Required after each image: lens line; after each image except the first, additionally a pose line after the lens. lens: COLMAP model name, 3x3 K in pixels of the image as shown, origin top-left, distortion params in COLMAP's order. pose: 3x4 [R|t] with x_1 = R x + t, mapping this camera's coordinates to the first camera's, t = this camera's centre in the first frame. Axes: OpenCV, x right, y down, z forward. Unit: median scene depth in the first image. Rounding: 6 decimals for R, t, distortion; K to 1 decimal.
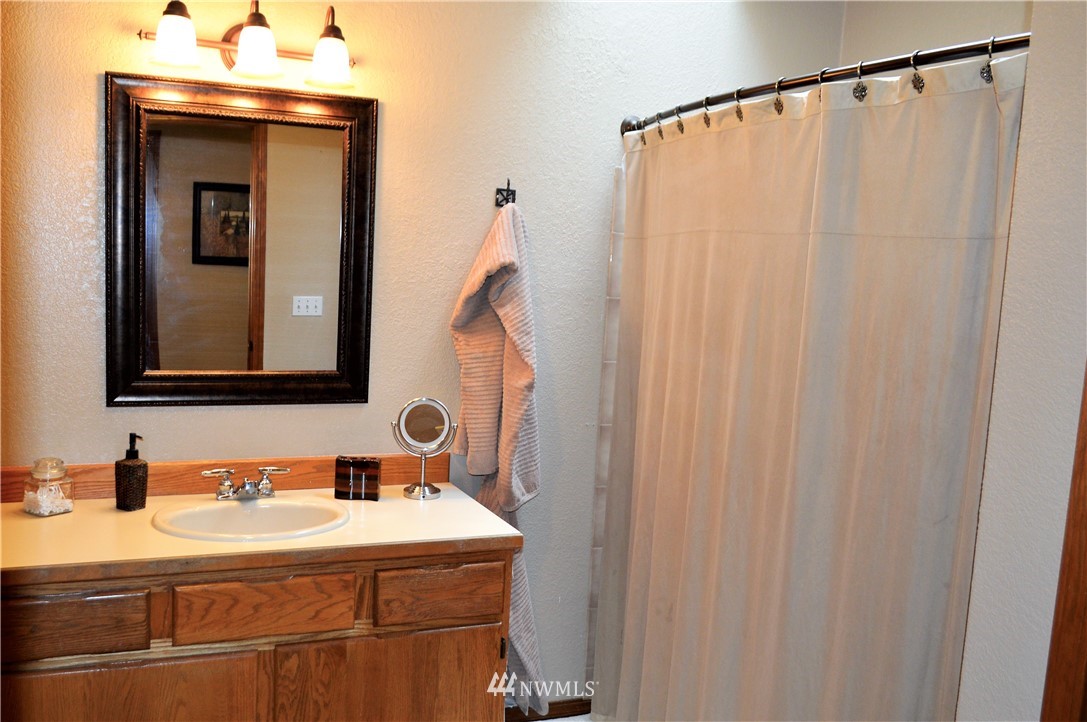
lens RADIAL K [[936.4, 0, 542.7], [0, 936.4, 359.8], [0, 0, 1]] dist [-0.005058, -0.009521]
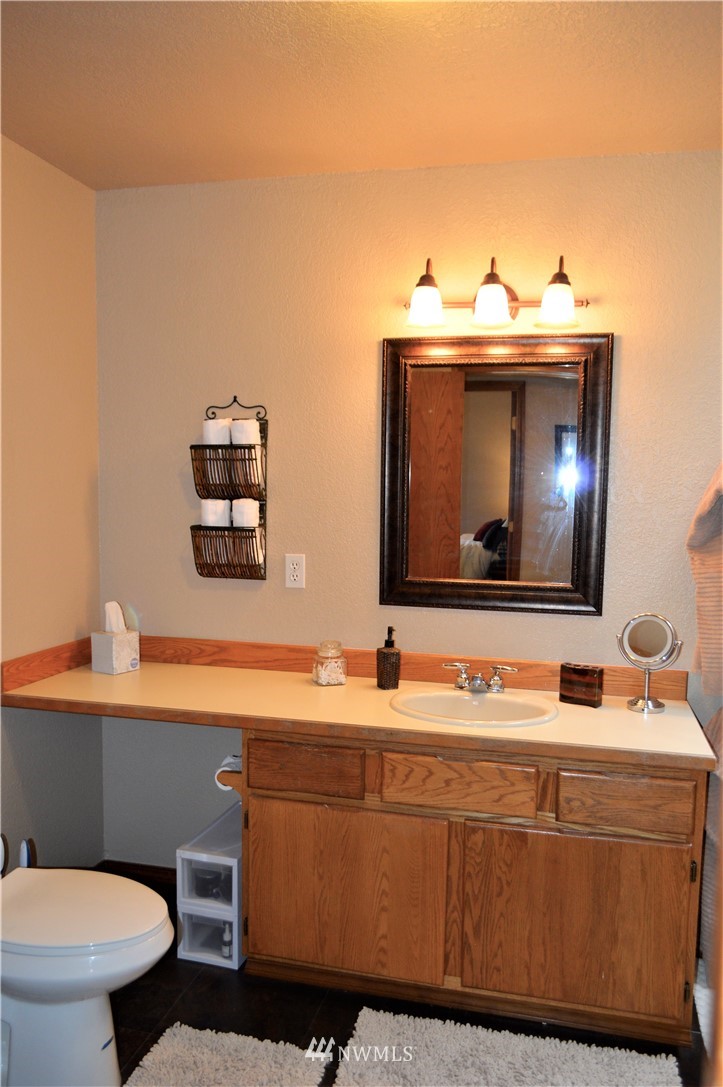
lens RADIAL K [[856.3, 0, 361.1], [0, 856.3, 543.4], [0, 0, 1]] dist [-0.016114, 0.012351]
pose [[0.817682, 0.012700, -0.575530, 0.180776], [-0.040152, 0.998580, -0.035012, 0.010268], [0.574268, 0.051737, 0.817031, 0.051928]]
